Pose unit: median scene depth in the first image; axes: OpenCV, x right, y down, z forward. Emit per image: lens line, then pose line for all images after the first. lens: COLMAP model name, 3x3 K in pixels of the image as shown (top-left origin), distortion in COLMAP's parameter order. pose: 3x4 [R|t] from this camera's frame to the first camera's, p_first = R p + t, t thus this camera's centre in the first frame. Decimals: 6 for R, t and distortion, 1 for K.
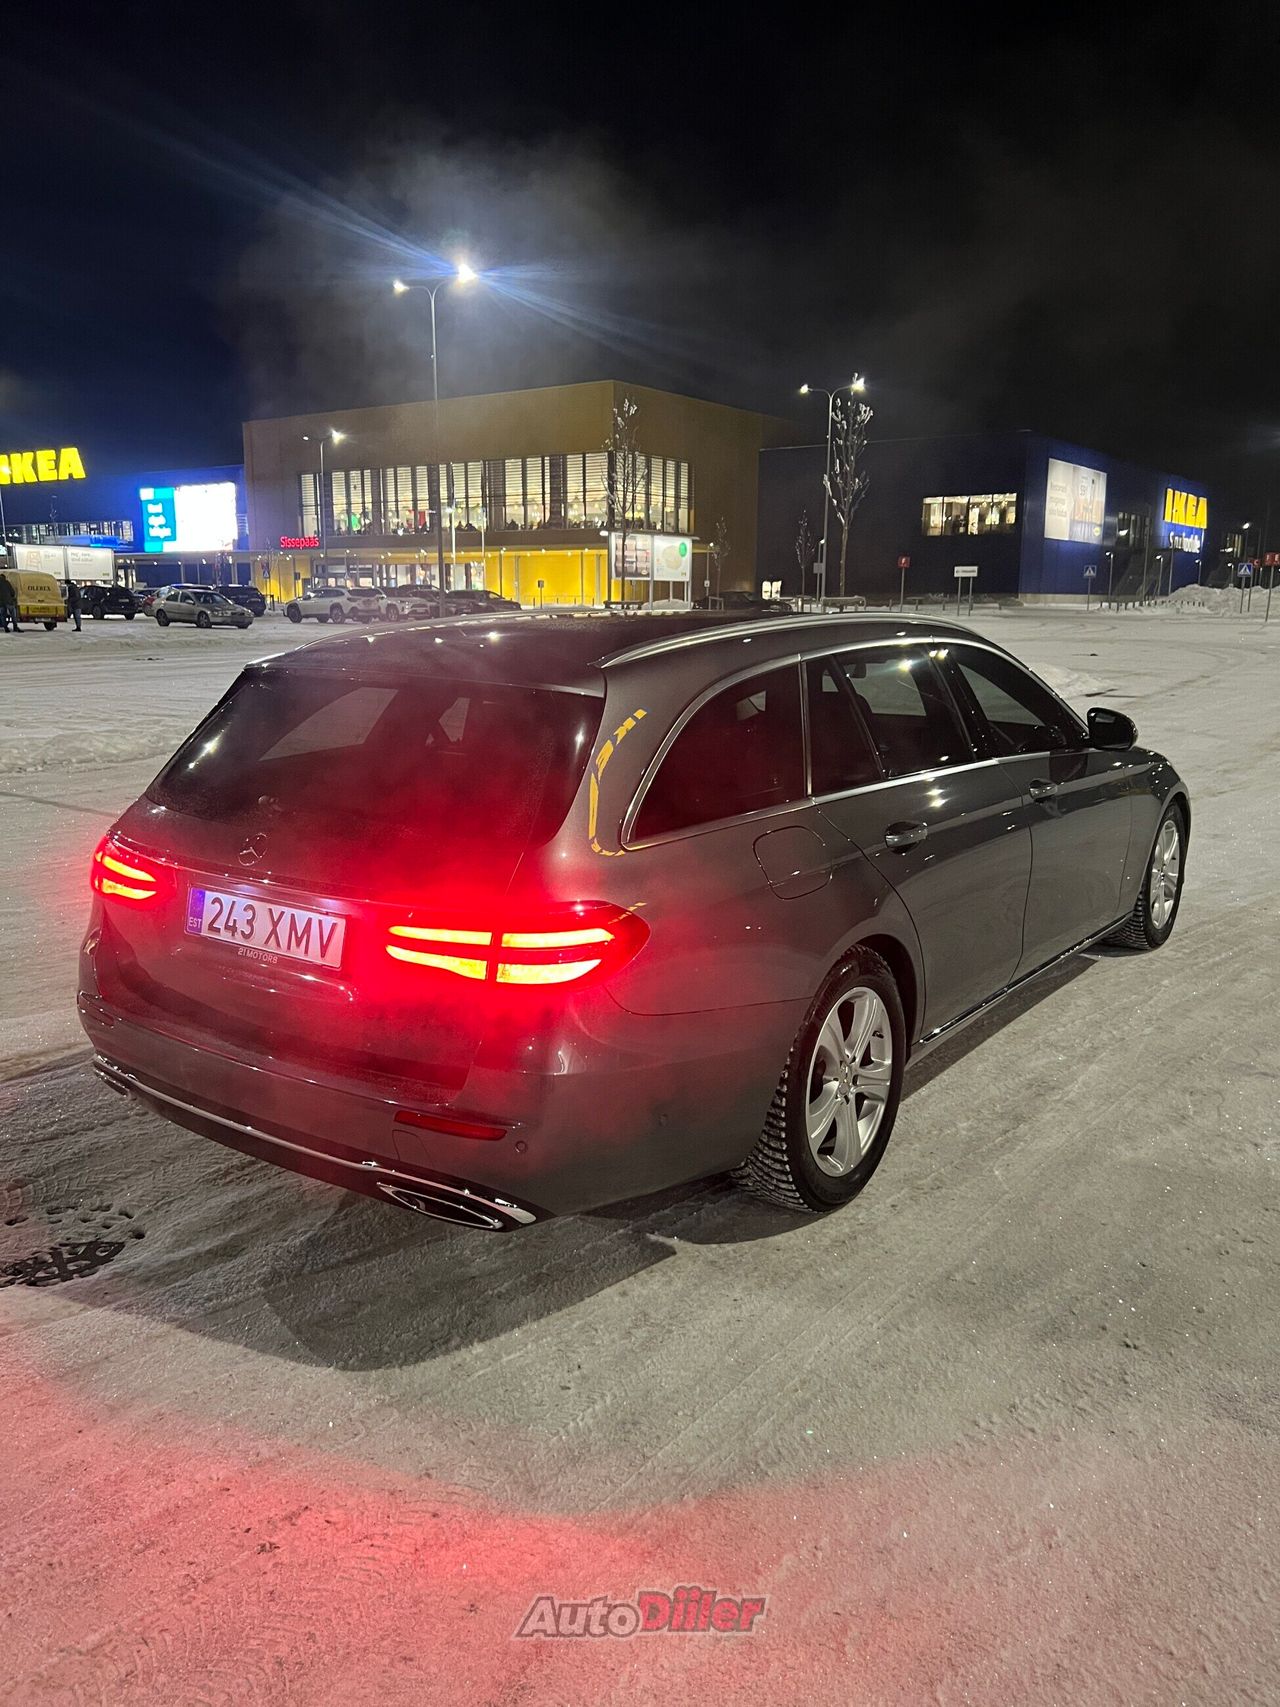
lens RADIAL K [[1283.6, 0, 652.9], [0, 1283.6, 857.3], [0, 0, 1]] dist [0.051154, -0.060349]
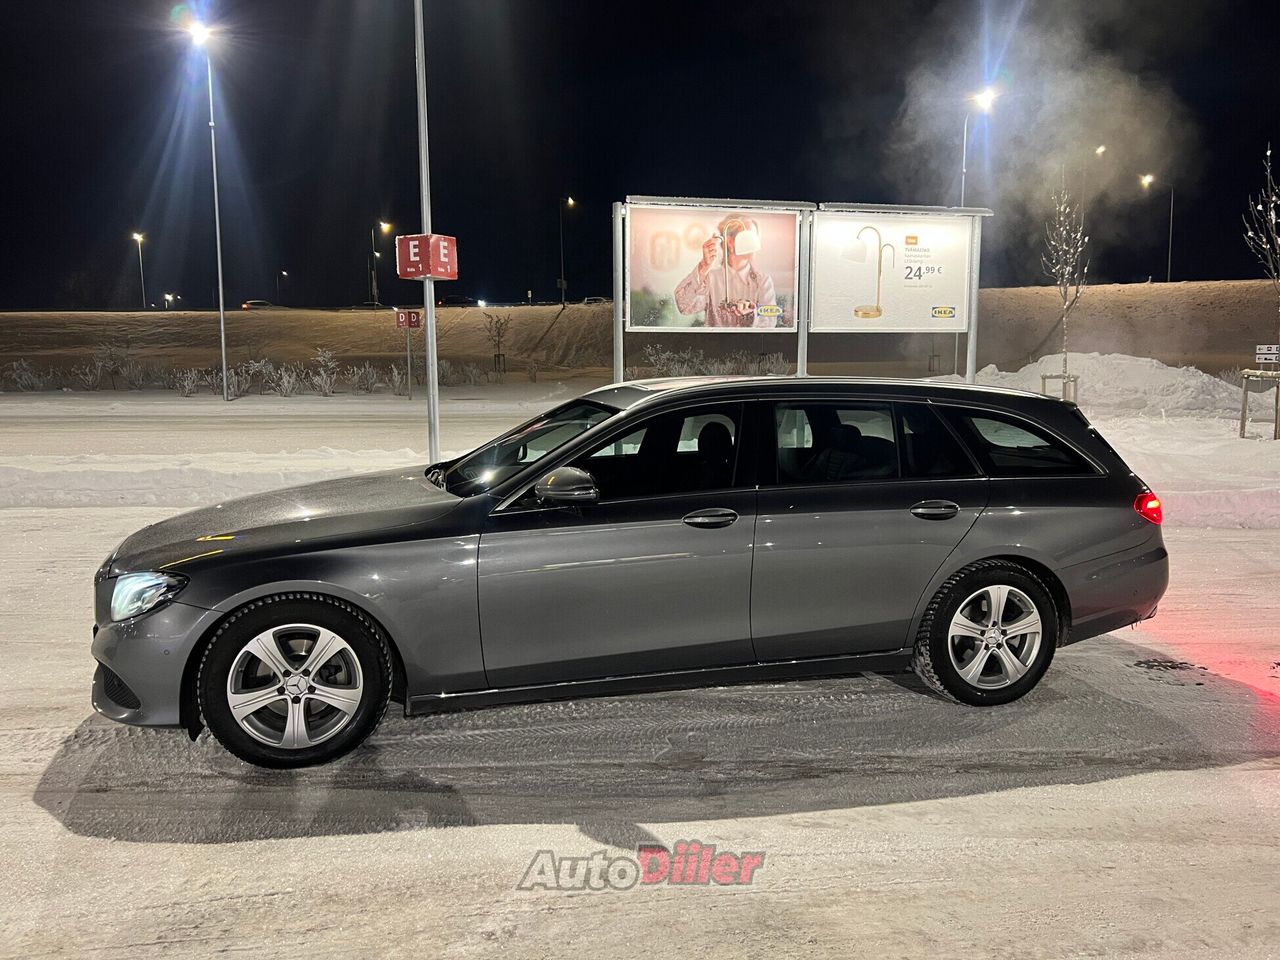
lens RADIAL K [[962.5, 0, 627.4], [0, 962.5, 482.3], [0, 0, 1]] dist [0.051154, -0.060349]
pose [[-0.760293, -0.083153, 0.644236, -0.058890], [0.125947, 0.954082, 0.271781, -0.040262], [-0.637253, 0.287773, -0.714909, 0.195692]]
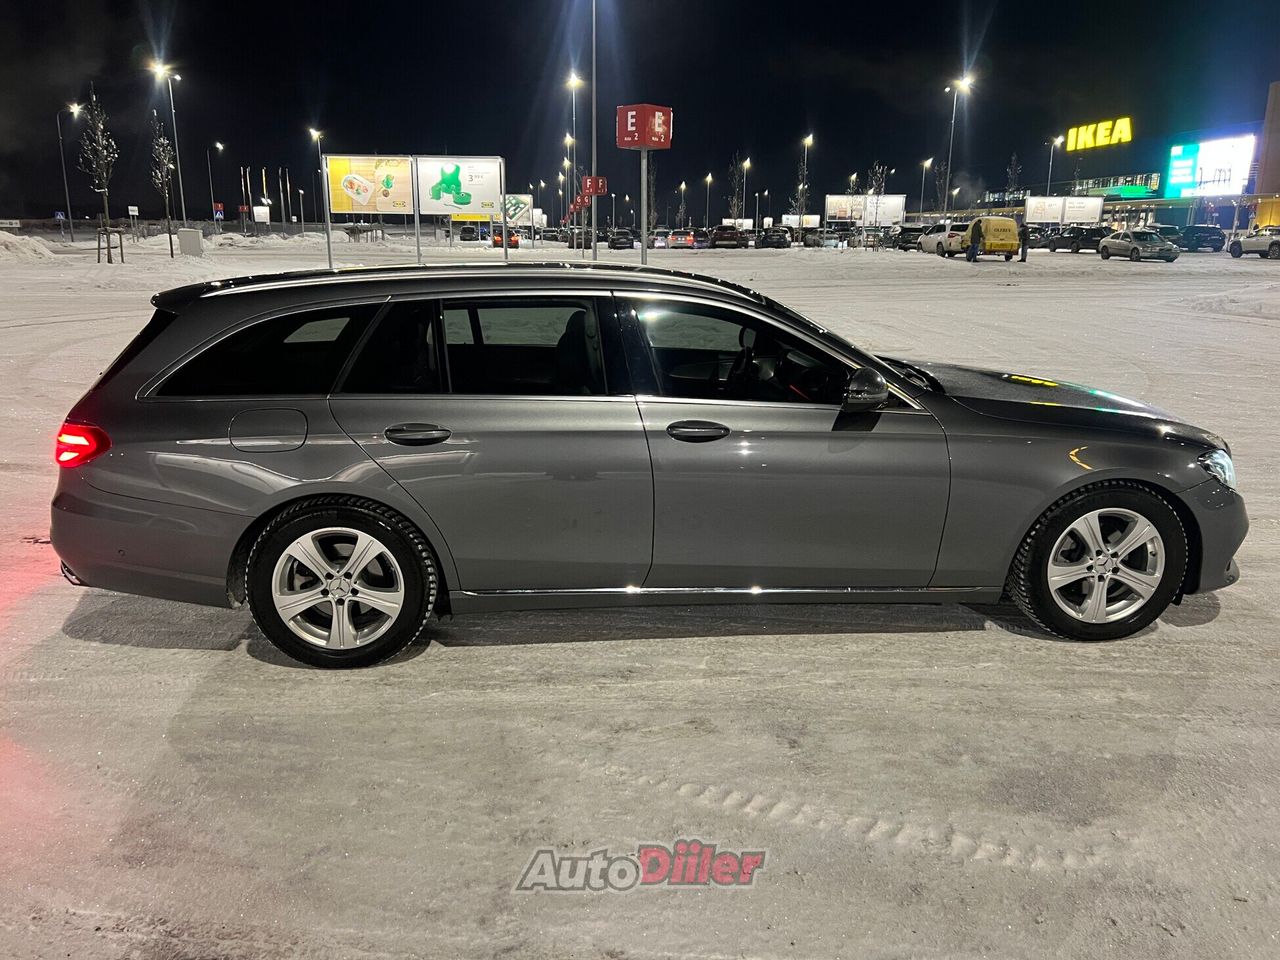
lens RADIAL K [[962.5, 0, 638.8], [0, 962.5, 479.6], [0, 0, 1]] dist [0.051154, -0.060349]
pose [[0.644814, 0.189703, -0.740424, 0.090400], [-0.153338, 0.981123, 0.117835, -0.010161], [0.748800, 0.037553, 0.661731, 0.040080]]
